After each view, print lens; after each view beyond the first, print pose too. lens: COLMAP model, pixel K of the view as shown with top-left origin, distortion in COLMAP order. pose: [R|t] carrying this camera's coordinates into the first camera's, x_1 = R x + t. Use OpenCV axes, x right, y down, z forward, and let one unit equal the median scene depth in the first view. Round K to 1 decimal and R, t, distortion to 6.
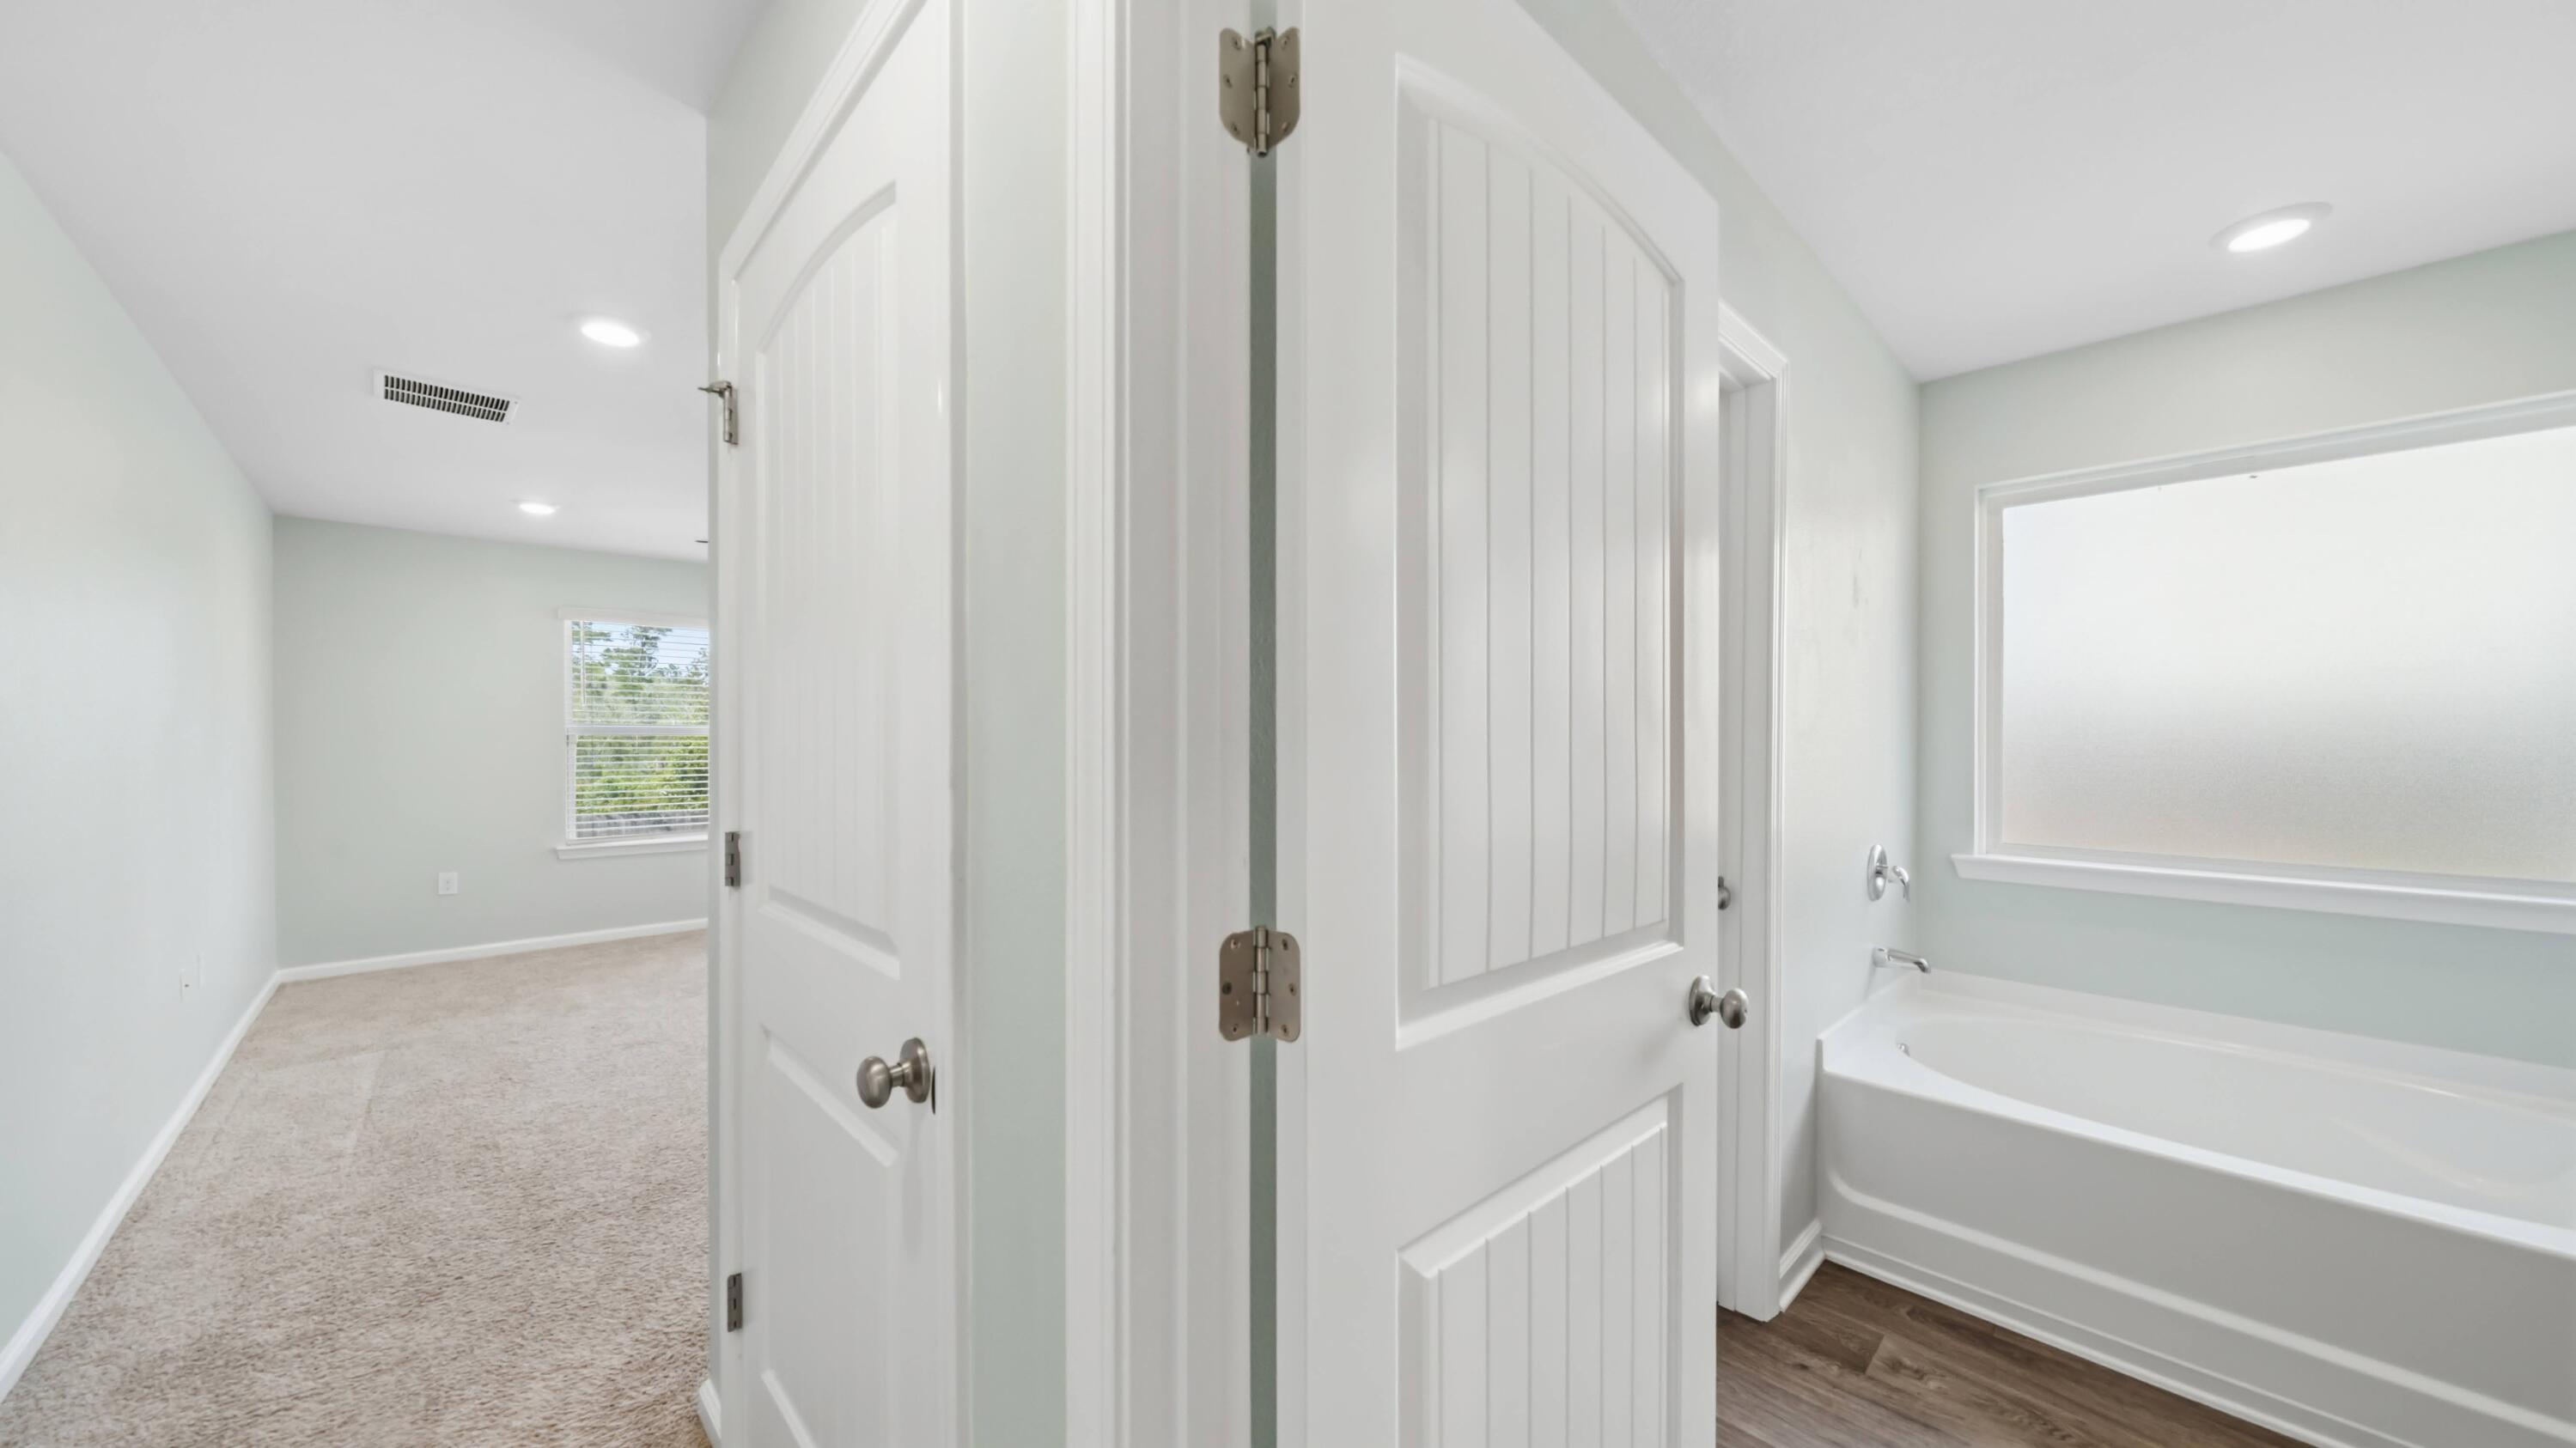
lens RADIAL K [[875.3, 0, 1290.6], [0, 875.3, 739.3], [0, 0, 1]] dist [-0.003994, -0.000435]
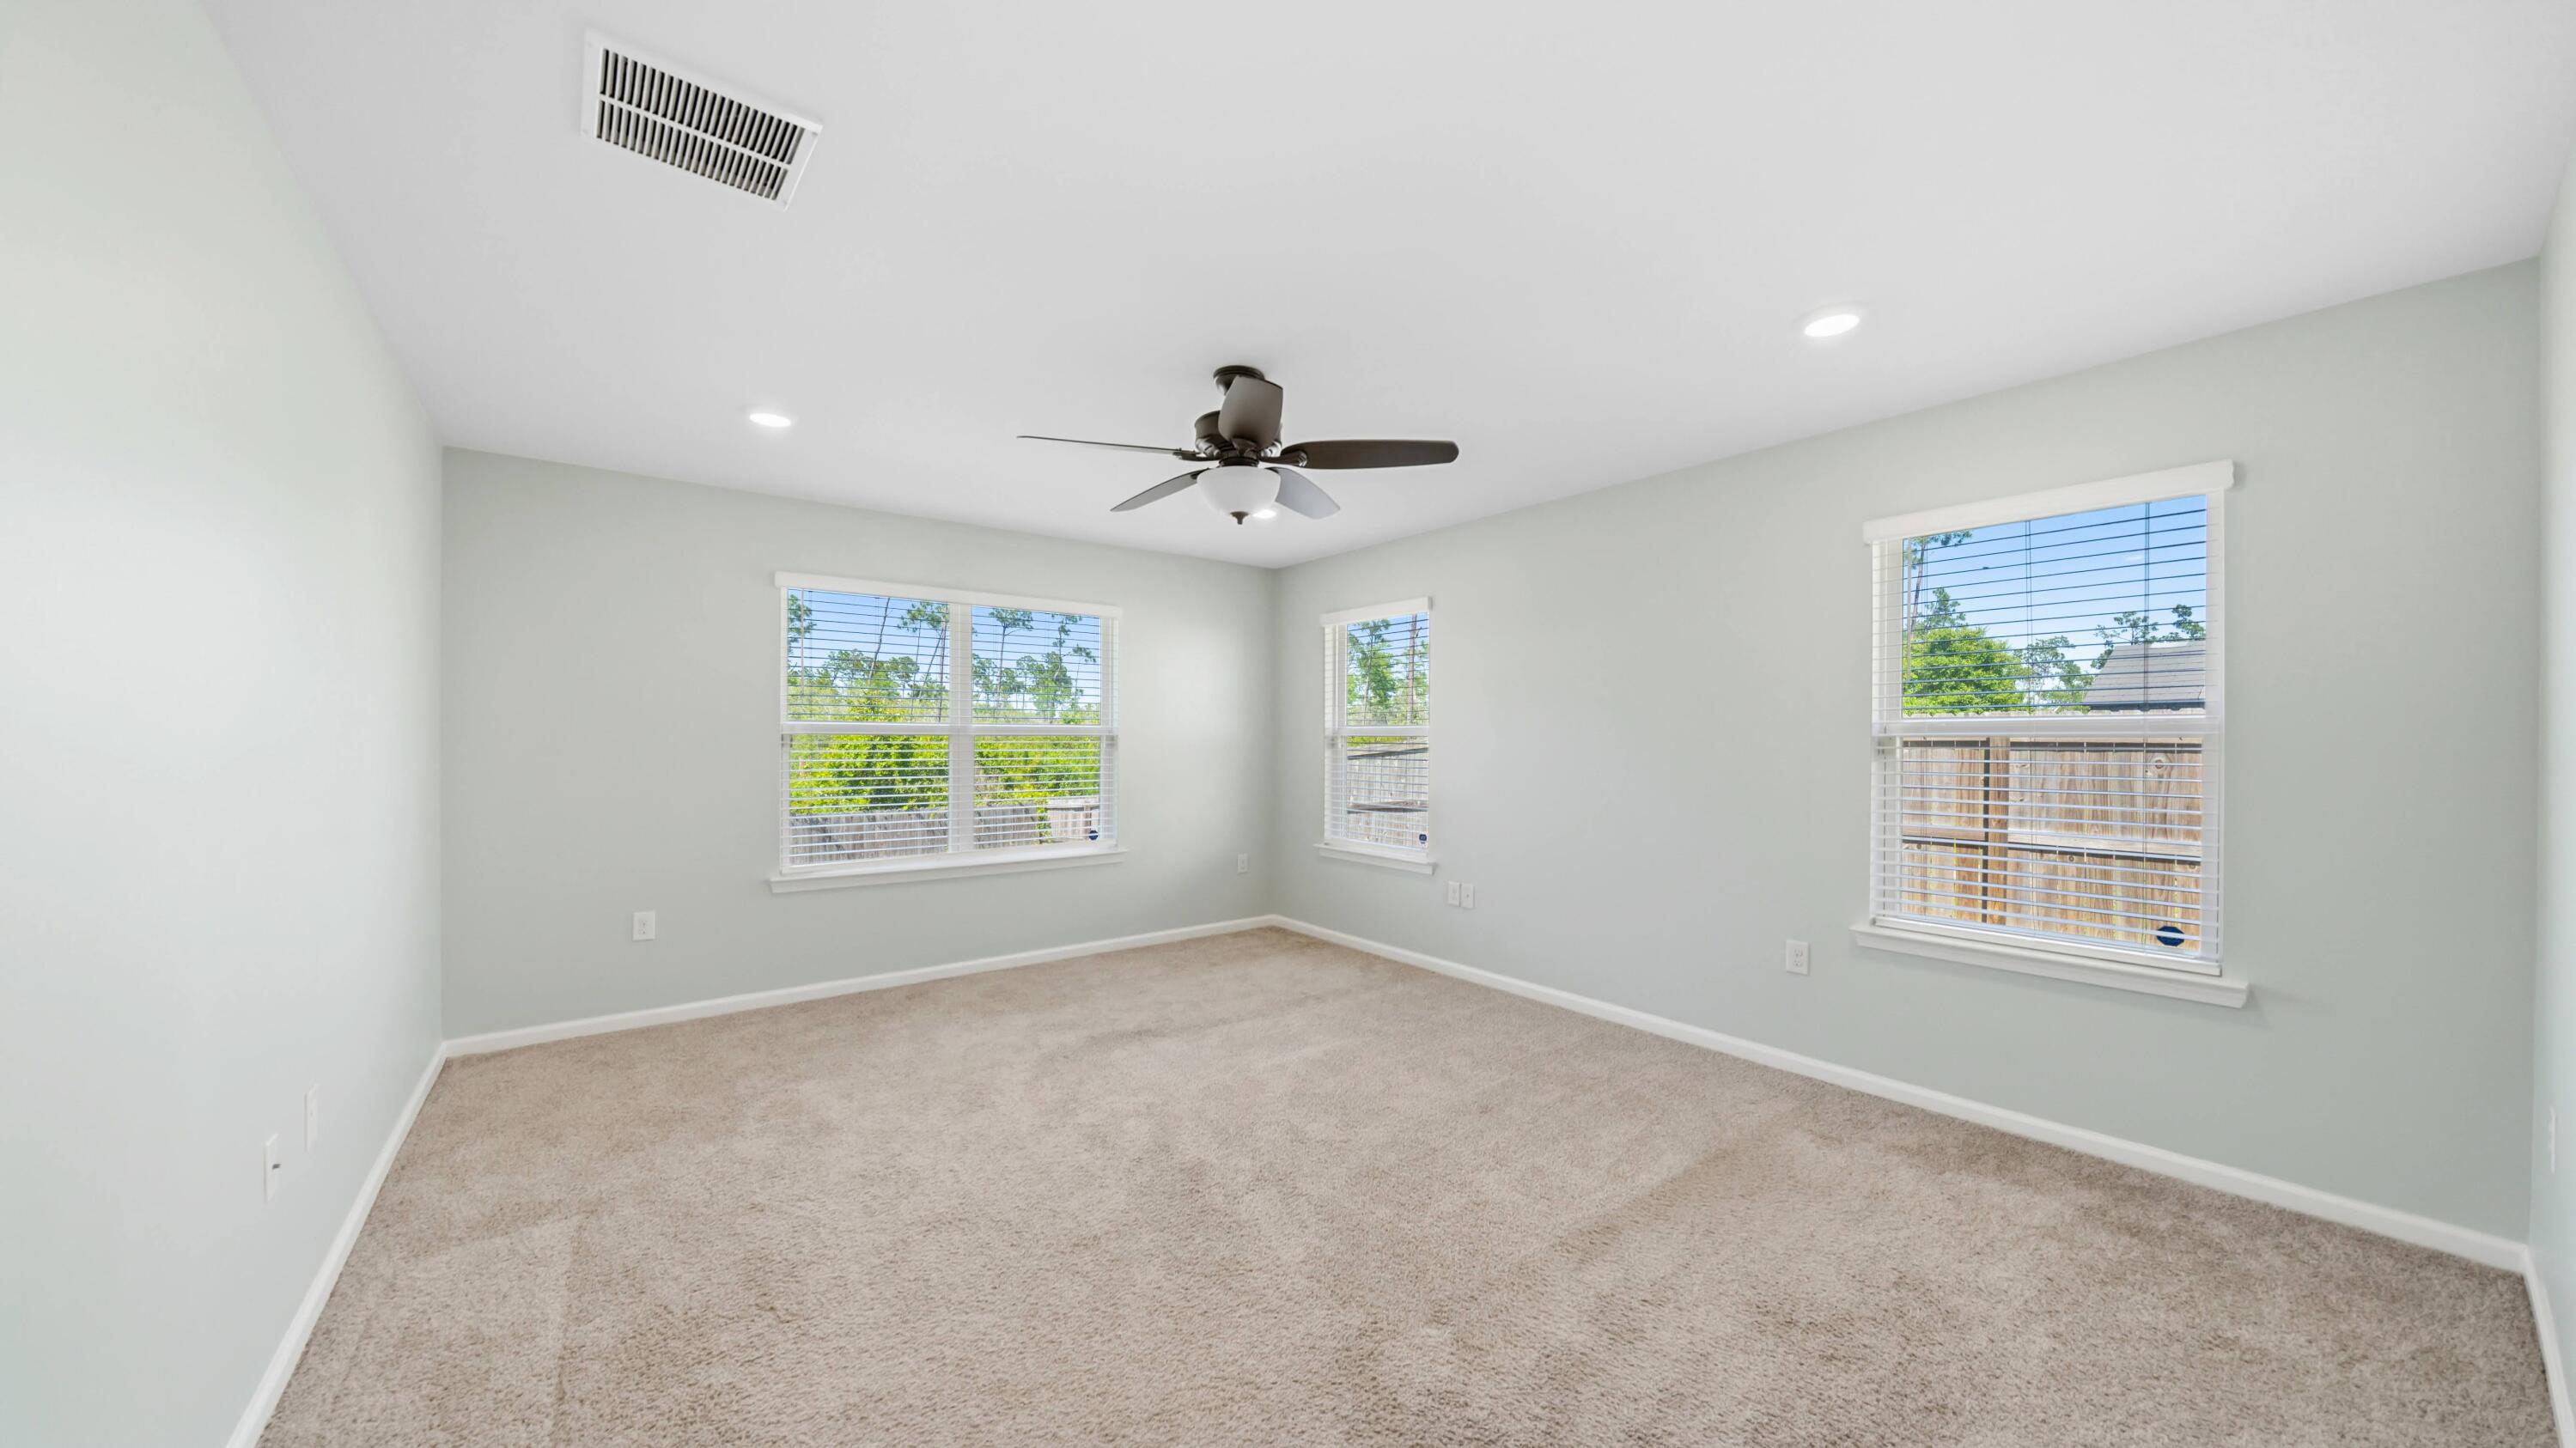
lens RADIAL K [[875.3, 0, 1285.3], [0, 875.3, 727.5], [0, 0, 1]] dist [-0.003994, -0.000435]
pose [[0.994104, -0.001739, -0.108421, -0.397870], [0.000299, 0.999912, -0.013297, 0.000330], [0.108434, 0.013186, 0.994016, 0.363488]]
